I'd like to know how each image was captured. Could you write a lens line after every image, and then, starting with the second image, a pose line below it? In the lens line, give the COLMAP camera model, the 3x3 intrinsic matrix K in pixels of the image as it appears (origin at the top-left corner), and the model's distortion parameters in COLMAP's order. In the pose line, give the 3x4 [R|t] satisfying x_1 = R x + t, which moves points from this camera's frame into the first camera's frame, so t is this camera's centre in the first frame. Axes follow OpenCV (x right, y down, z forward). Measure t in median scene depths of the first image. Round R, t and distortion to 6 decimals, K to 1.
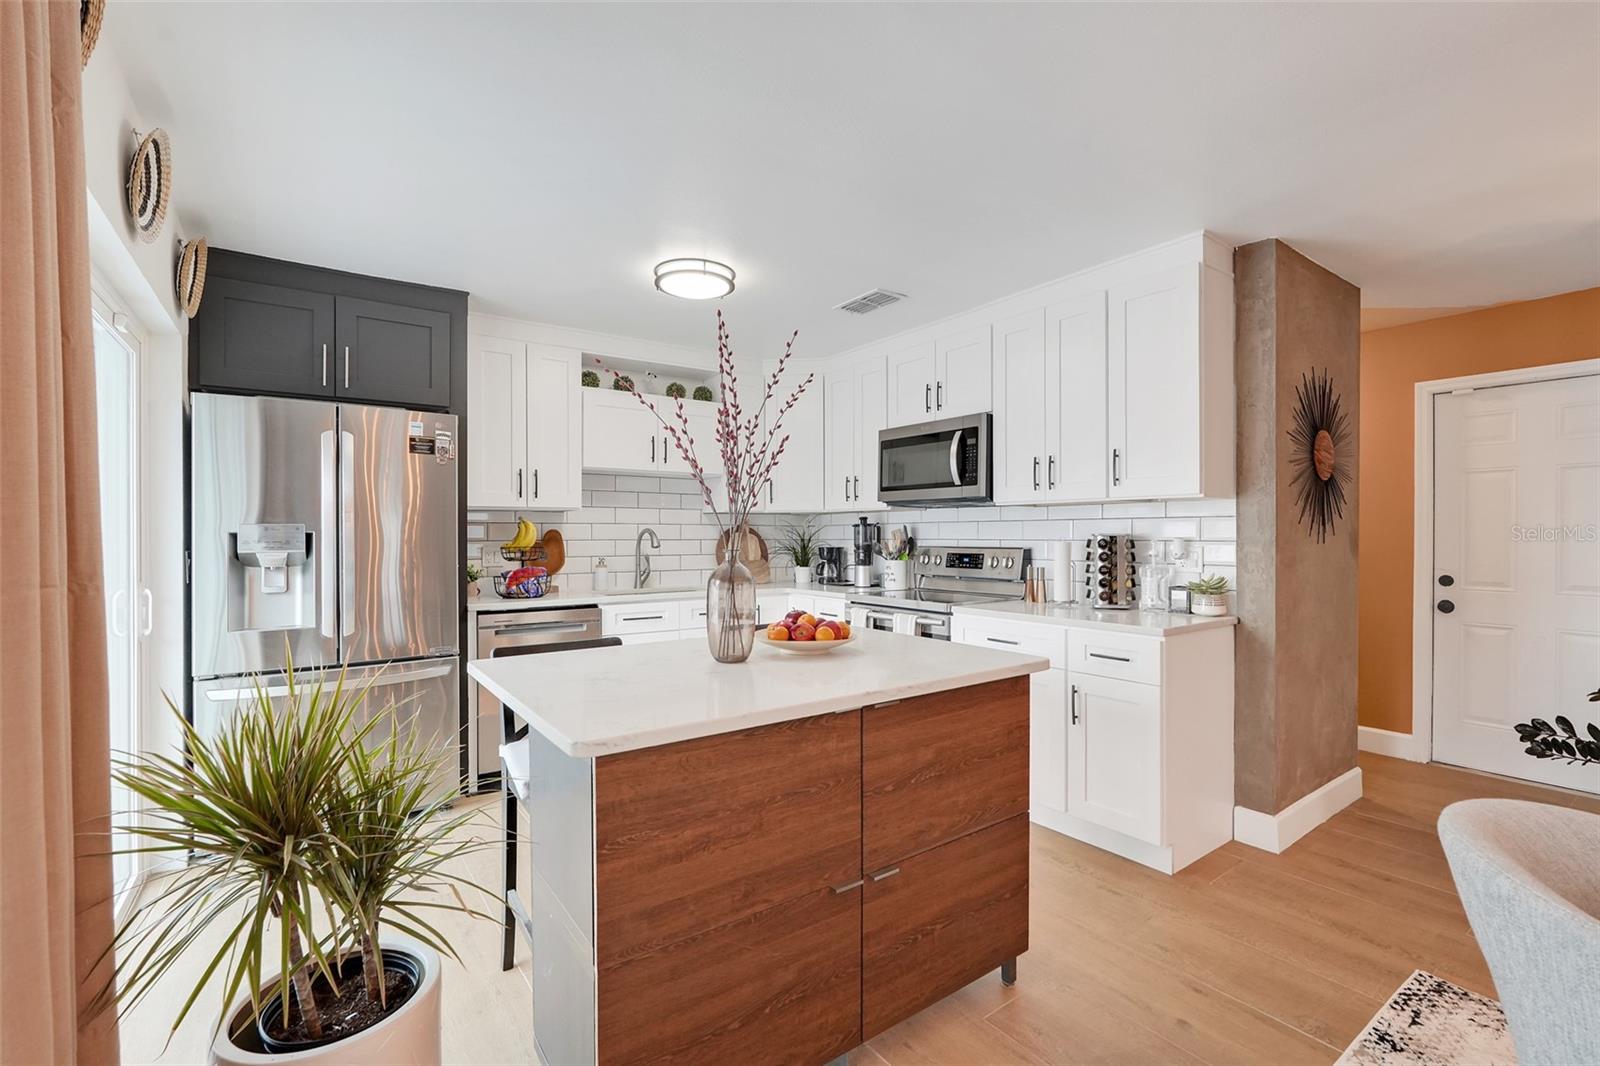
lens RADIAL K [[719.2, 0, 808.7], [0, 719.2, 534.1], [0, 0, 1]] dist [-0.014977, 0.007781]
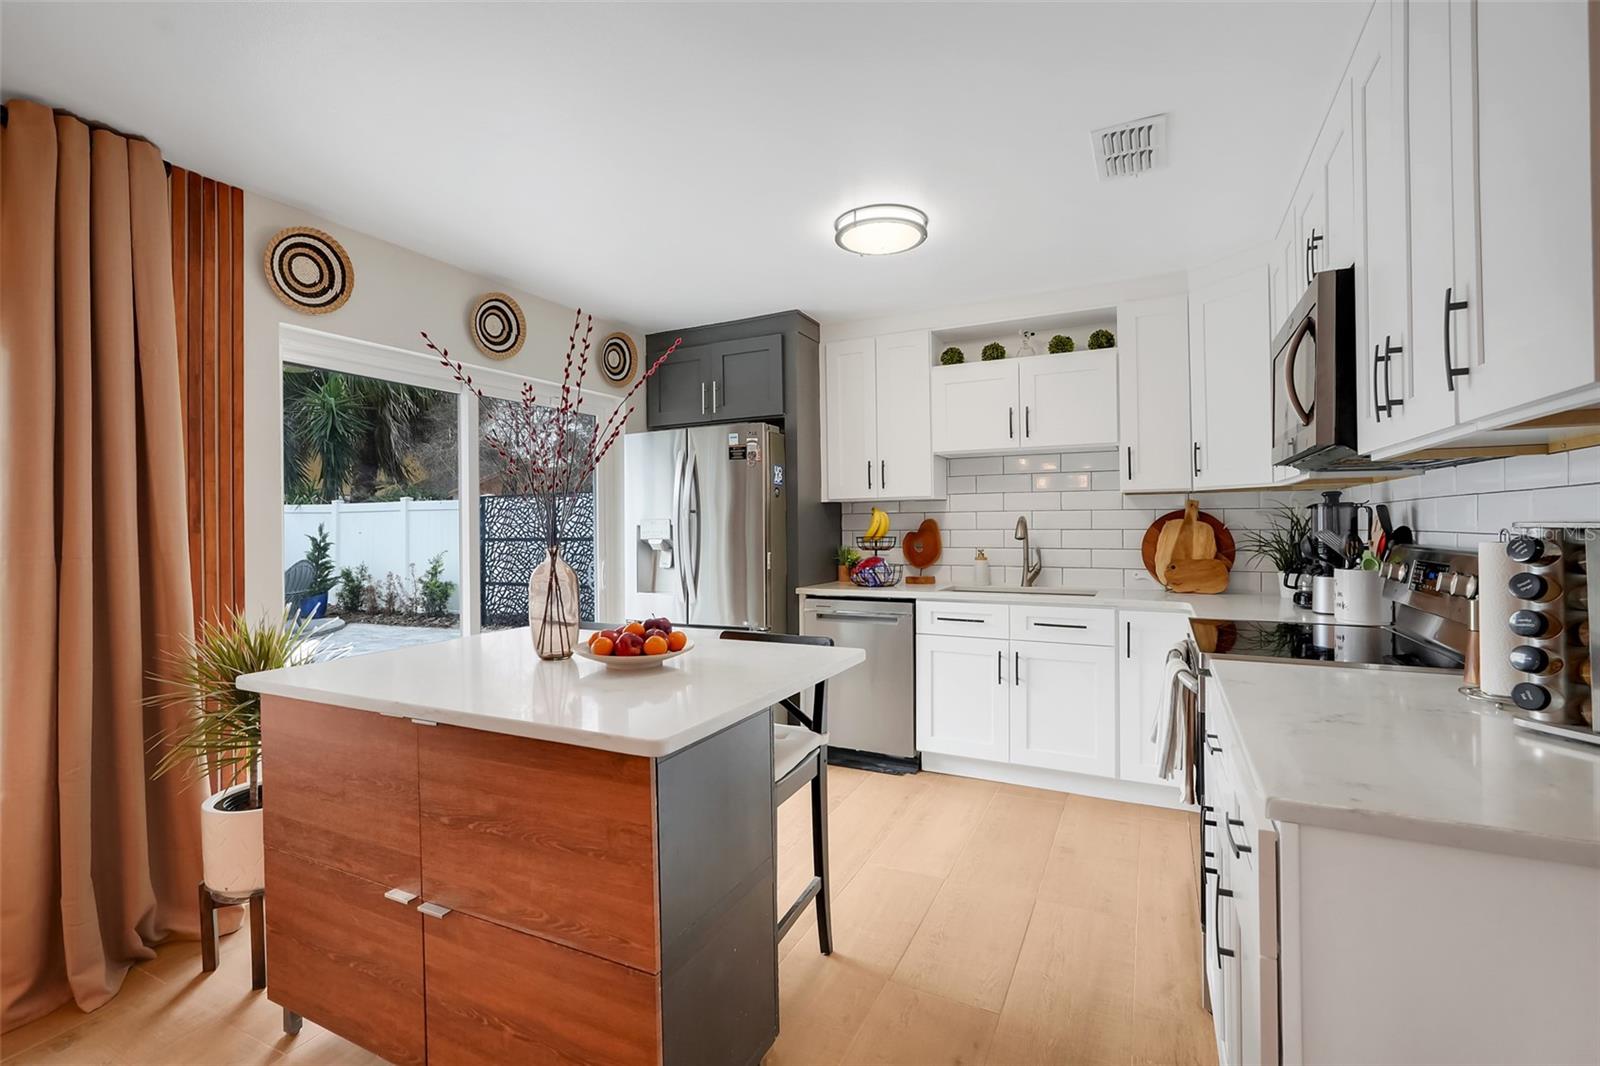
lens RADIAL K [[719.2, 0, 795.7], [0, 719.2, 533.3], [0, 0, 1]] dist [-0.014977, 0.007781]
pose [[0.457363, 0.008288, -0.889241, 0.489375], [0.008318, 0.999873, 0.013597, -0.001781], [0.889241, -0.013615, 0.457236, 0.447002]]
